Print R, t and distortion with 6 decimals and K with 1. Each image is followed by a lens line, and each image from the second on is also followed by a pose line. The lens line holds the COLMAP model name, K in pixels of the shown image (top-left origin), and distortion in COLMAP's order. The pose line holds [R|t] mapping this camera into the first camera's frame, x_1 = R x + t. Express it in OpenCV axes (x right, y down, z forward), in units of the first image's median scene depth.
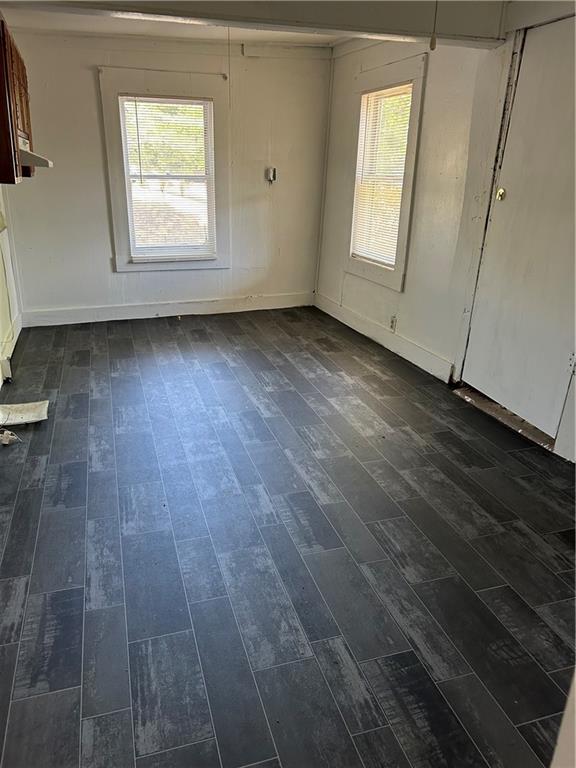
lens RADIAL K [[580.8, 0, 288.0], [0, 580.8, 384.0], [0, 0, 1]] dist [0.113450, -0.169094]
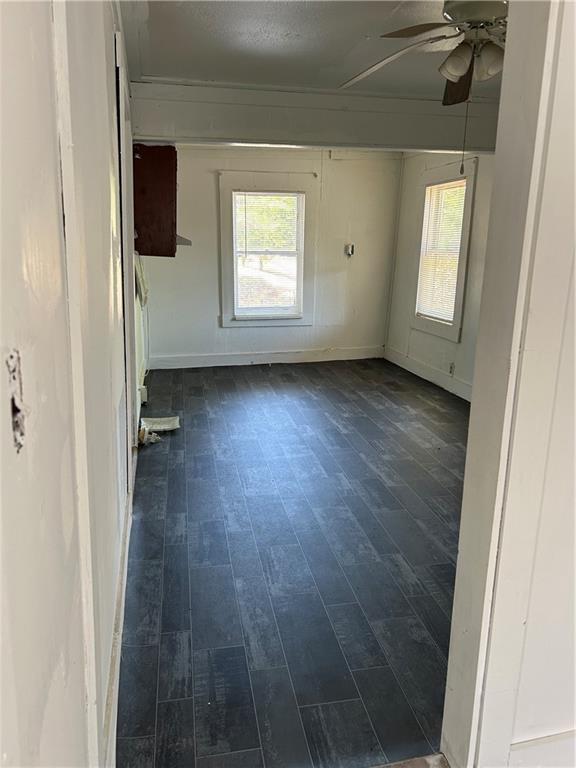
lens RADIAL K [[580.8, 0, 288.0], [0, 580.8, 384.0], [0, 0, 1]] dist [0.113450, -0.169094]
pose [[0.992996, 0.021283, -0.116219, -0.013019], [-0.035003, 0.992477, -0.117318, 0.092503], [0.112848, 0.120564, 0.986271, -0.246146]]
